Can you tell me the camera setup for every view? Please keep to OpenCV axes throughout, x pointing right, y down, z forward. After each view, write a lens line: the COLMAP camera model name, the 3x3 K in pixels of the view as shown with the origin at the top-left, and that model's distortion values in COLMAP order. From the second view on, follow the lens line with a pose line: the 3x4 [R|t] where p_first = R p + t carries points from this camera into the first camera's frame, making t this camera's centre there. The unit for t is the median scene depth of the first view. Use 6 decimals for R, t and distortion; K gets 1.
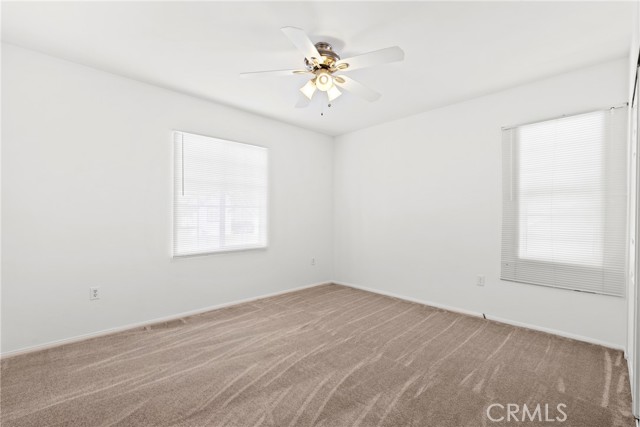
lens RADIAL K [[288.1, 0, 316.4], [0, 288.1, 216.6], [0, 0, 1]] dist [0.009132, -0.000110]
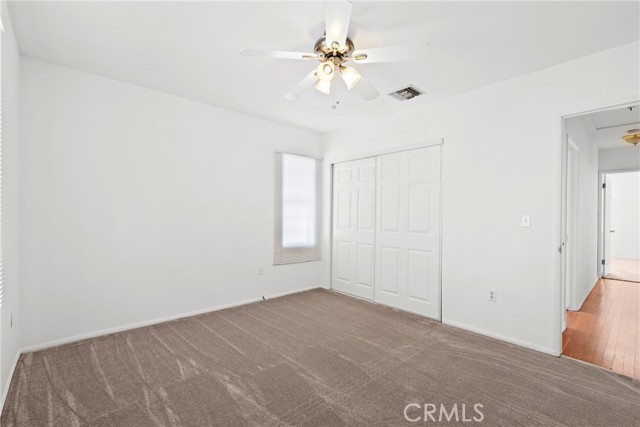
lens RADIAL K [[288.1, 0, 316.5], [0, 288.1, 213.9], [0, 0, 1]] dist [0.009132, -0.000110]
pose [[0.041670, 0.001527, 0.999130, -0.668571], [-0.000962, 0.999998, -0.001488, -0.014409], [-0.999131, -0.000899, 0.041672, 0.756568]]
